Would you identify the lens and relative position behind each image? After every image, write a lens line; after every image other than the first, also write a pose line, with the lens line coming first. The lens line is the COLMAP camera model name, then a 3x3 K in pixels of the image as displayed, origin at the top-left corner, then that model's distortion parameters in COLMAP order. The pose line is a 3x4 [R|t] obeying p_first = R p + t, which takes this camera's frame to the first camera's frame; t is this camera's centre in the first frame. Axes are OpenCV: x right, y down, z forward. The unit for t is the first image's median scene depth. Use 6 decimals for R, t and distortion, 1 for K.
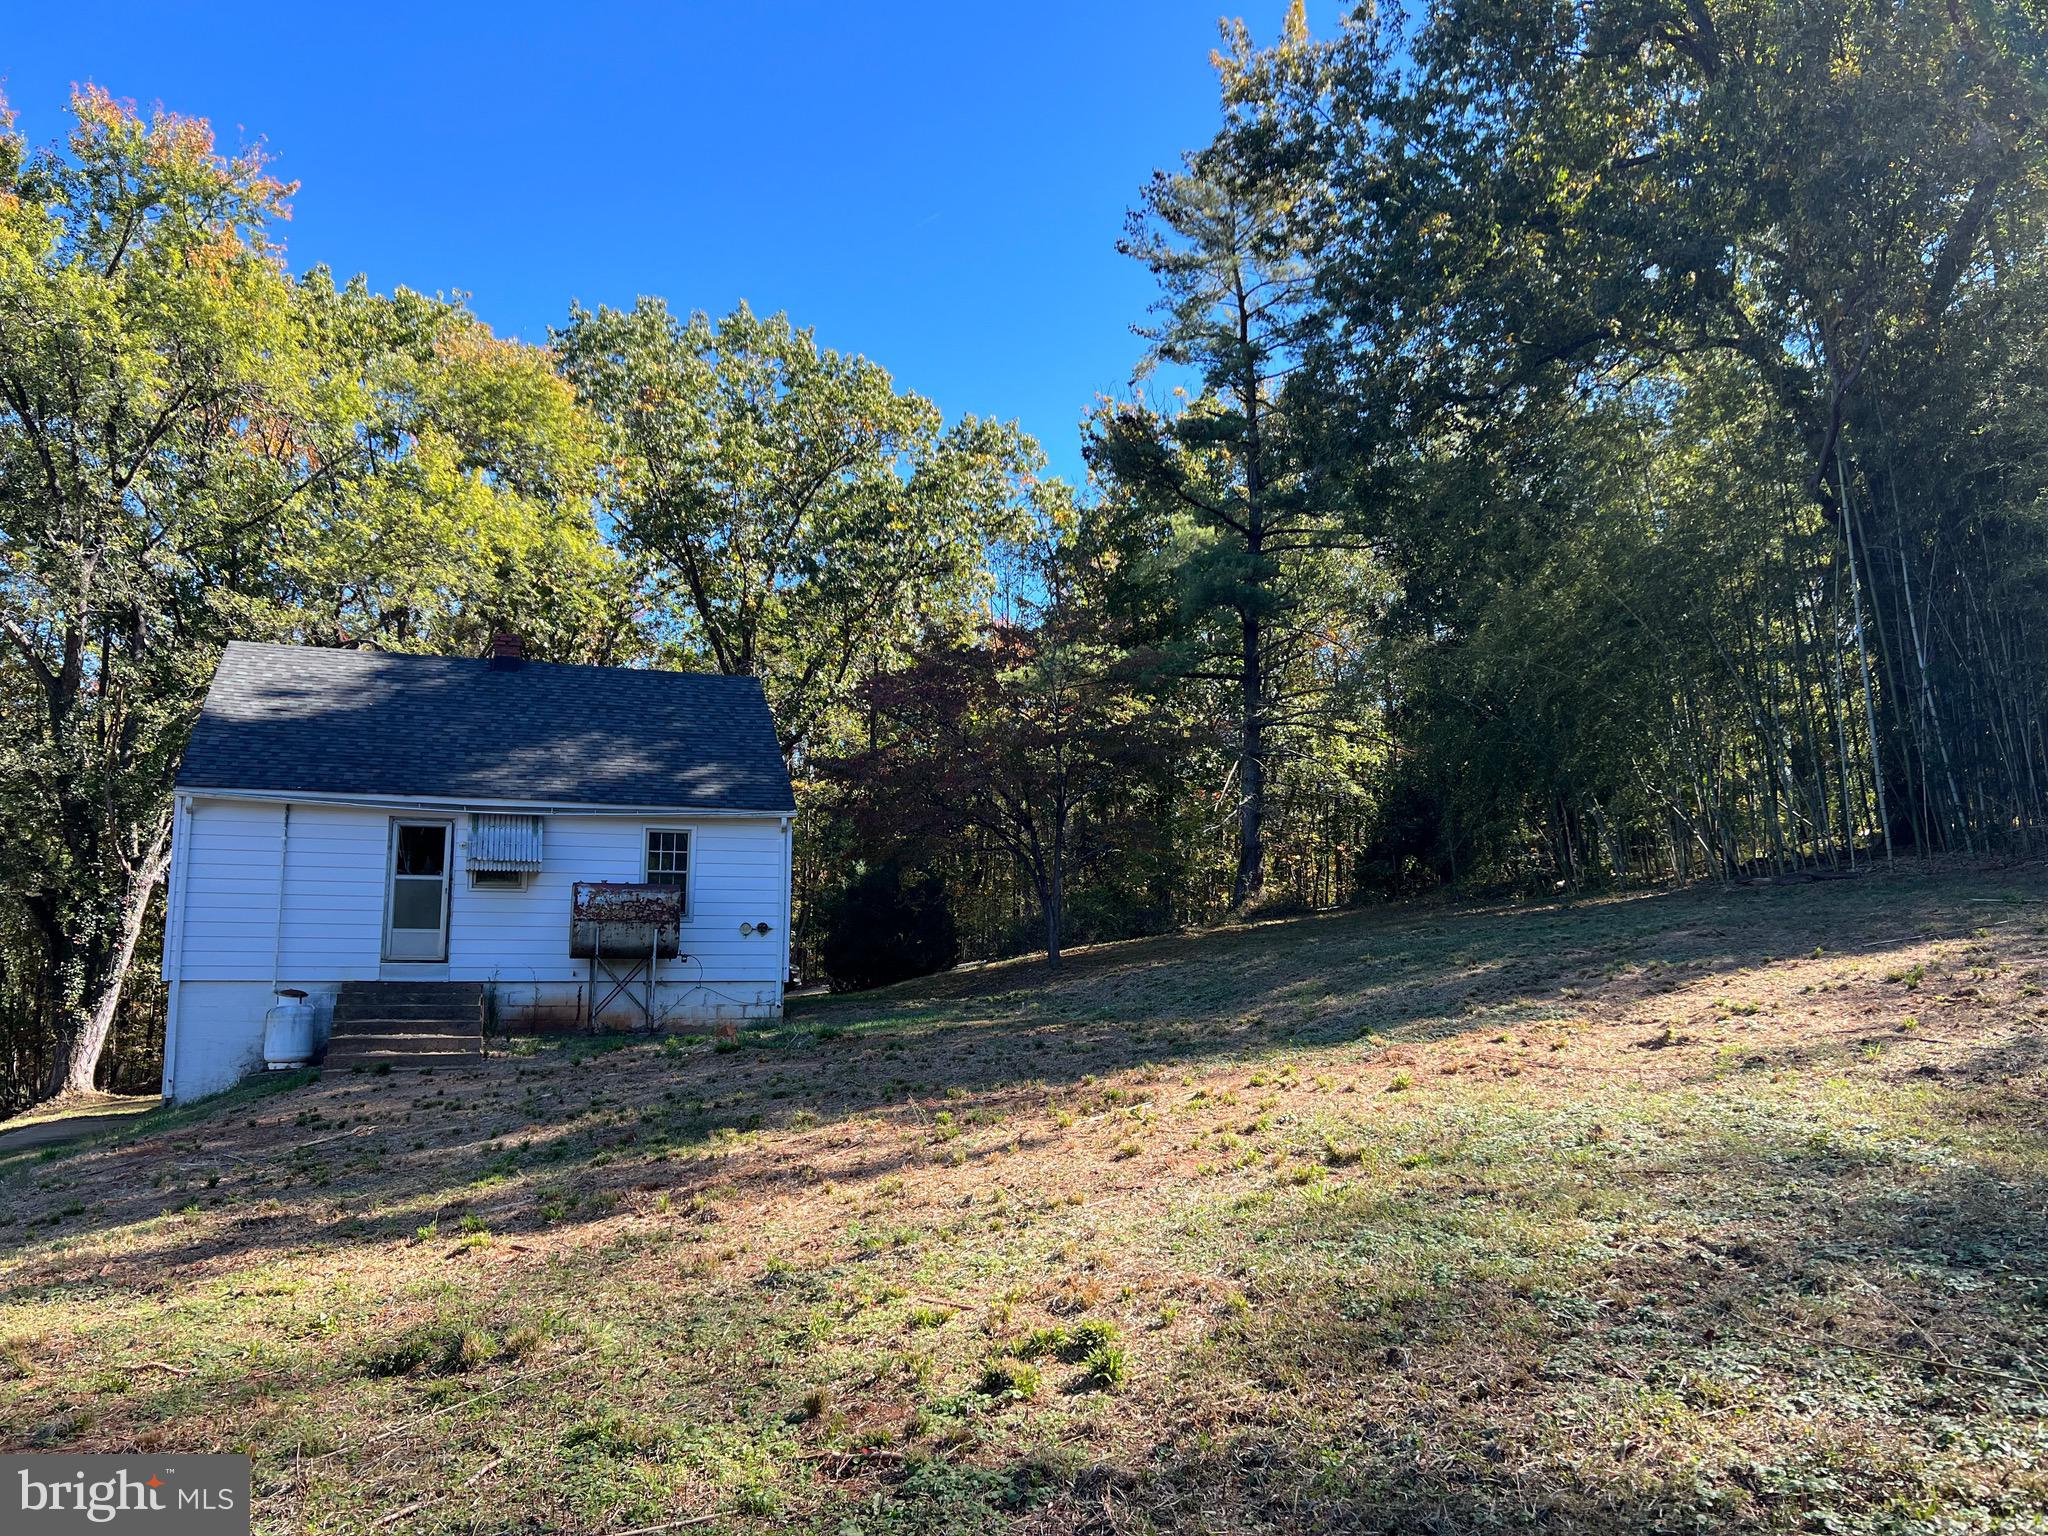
lens RADIAL K [[1536.0, 0, 1027.1], [0, 1536.0, 779.9], [0, 0, 1]] dist [0.065988, -0.062762]
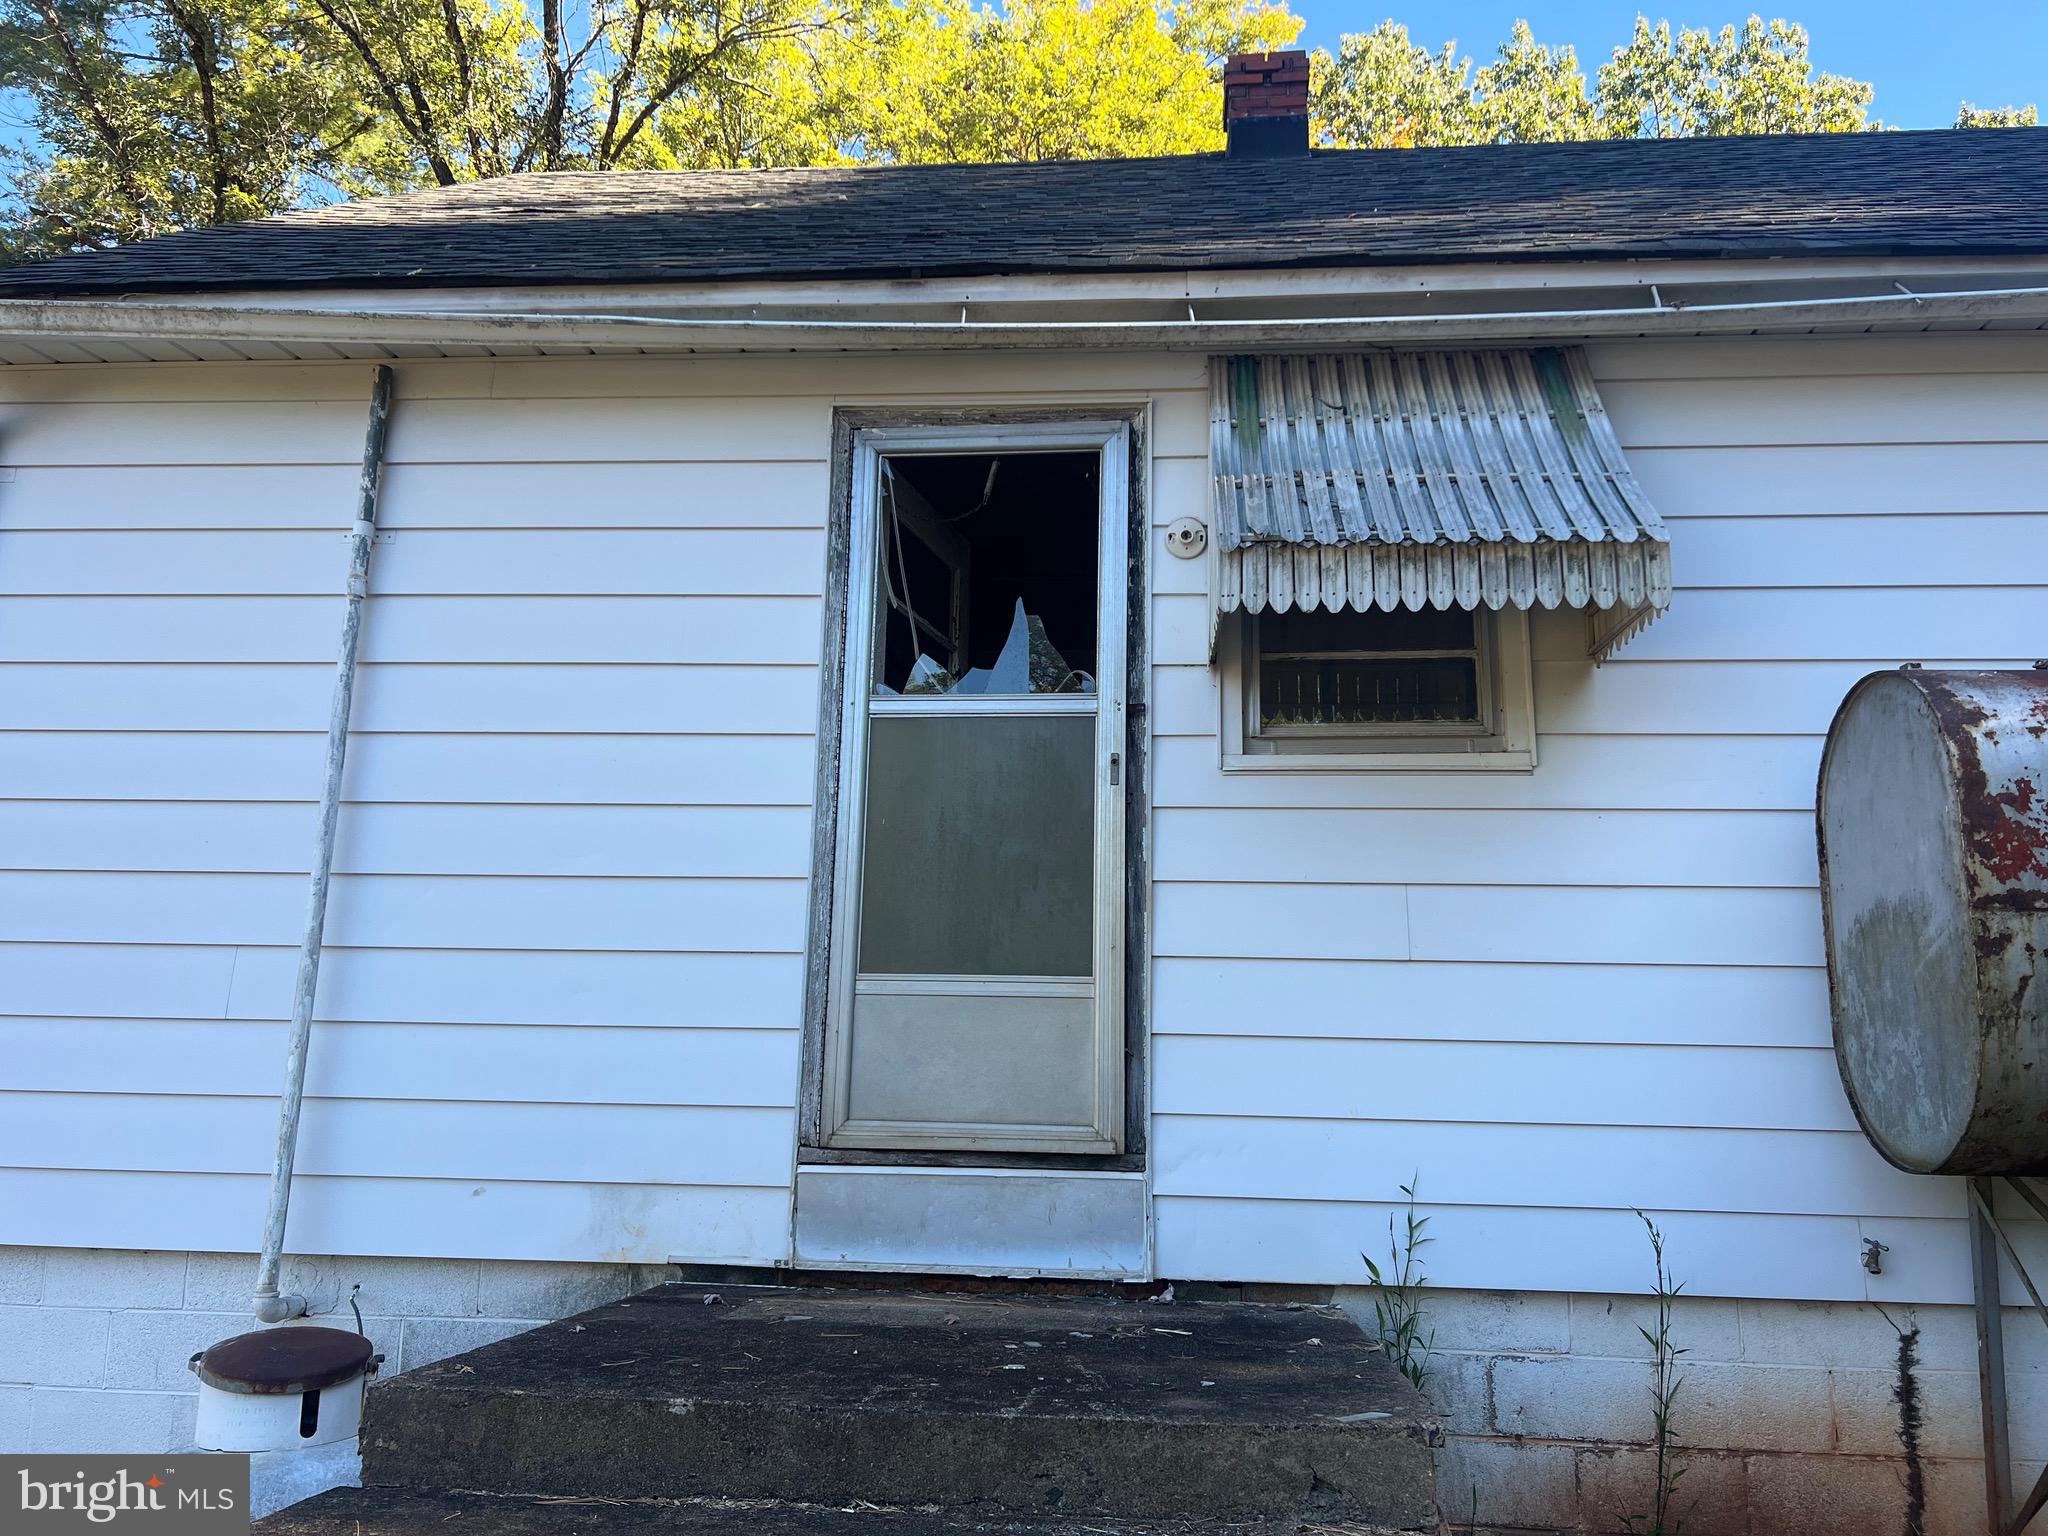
lens RADIAL K [[1531.6, 0, 1027.6], [0, 1531.6, 778.0], [0, 0, 1]] dist [0.145744, -0.207687]
pose [[0.855850, -0.078688, -0.511203, -0.291614], [0.050207, 0.996331, -0.069306, 0.084919], [0.514781, 0.033650, 0.856661, 0.841866]]
